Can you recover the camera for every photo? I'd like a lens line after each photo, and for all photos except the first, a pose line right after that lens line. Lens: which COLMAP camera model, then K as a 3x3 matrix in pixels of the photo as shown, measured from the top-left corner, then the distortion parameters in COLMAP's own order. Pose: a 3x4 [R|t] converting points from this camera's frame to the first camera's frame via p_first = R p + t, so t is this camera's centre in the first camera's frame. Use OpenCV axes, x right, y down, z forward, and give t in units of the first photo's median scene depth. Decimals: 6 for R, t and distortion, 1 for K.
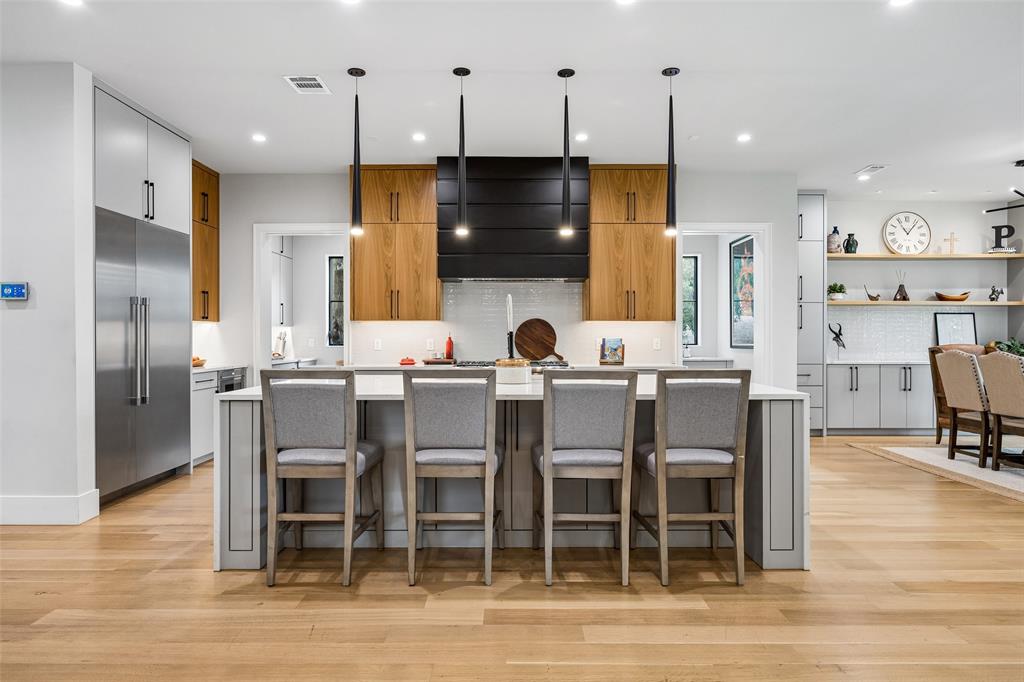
lens RADIAL K [[600.7, 0, 513.5], [0, 600.7, 338.2], [0, 0, 1]] dist [-0.004250, -0.002965]
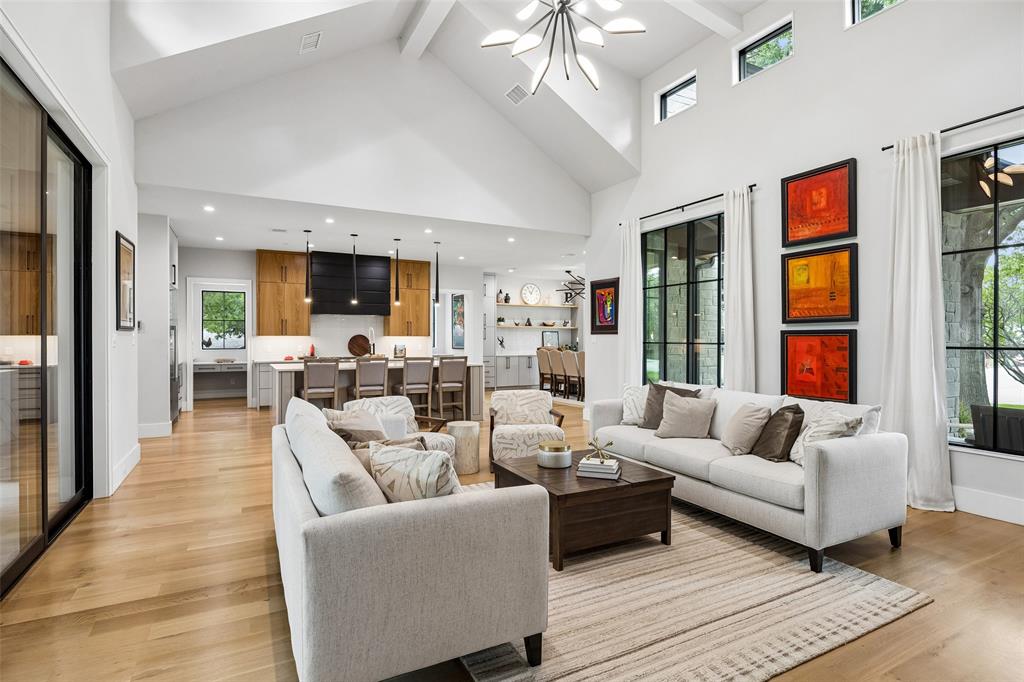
lens RADIAL K [[499.3, 0, 512.0], [0, 499.3, 341.0], [0, 0, 1]] dist [-0.009704, -0.000076]
pose [[0.882587, -0.001462, 0.470147, -0.245682], [0.000137, 0.999996, 0.002853, -0.014484], [-0.470150, -0.002454, 0.882583, -0.555527]]
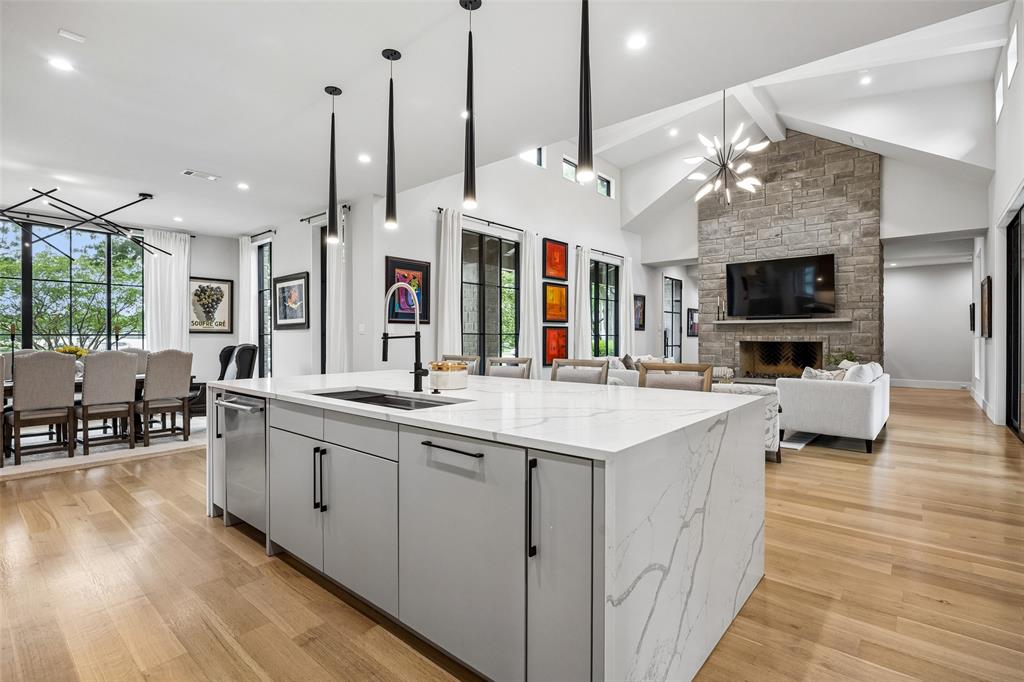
lens RADIAL K [[488.8, 0, 507.1], [0, 488.8, 338.3], [0, 0, 1]] dist [-0.003120, -0.000009]
pose [[-0.746047, -0.002858, 0.665887, -0.297787], [0.000456, 0.999988, 0.004803, -0.003381], [-0.665893, 0.003887, -0.746037, 0.773781]]
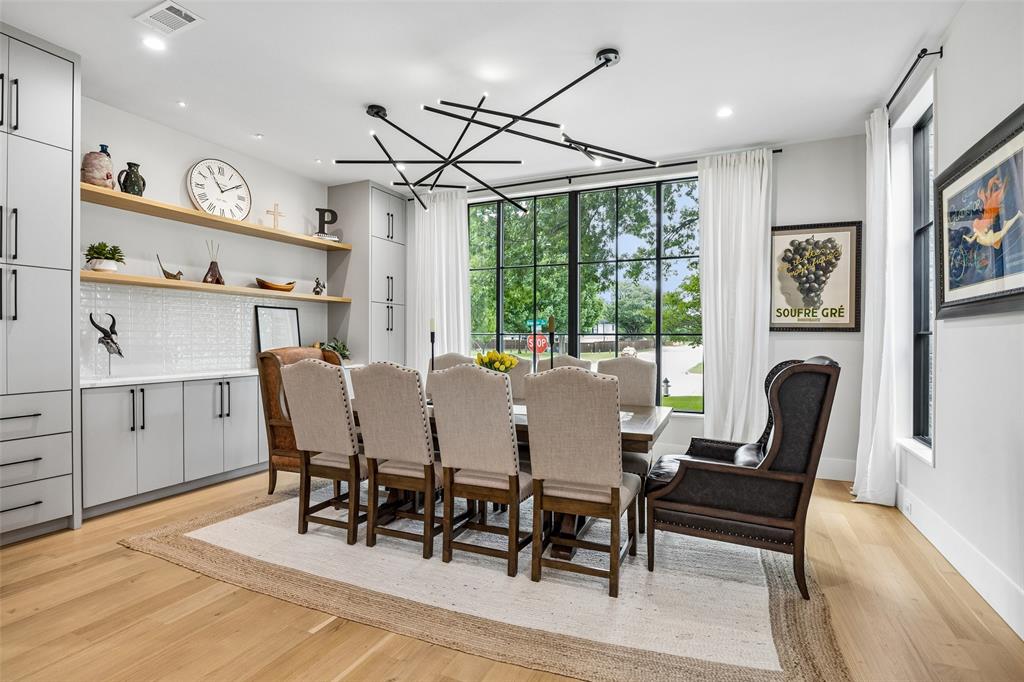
lens RADIAL K [[499.3, 0, 512.0], [0, 499.3, 341.0], [0, 0, 1]] dist [-0.009704, -0.000076]
pose [[0.416569, -0.005934, 0.909085, 0.279165], [-0.001252, 0.999974, 0.007100, -0.002005], [-0.909103, -0.004096, 0.416551, 0.466060]]
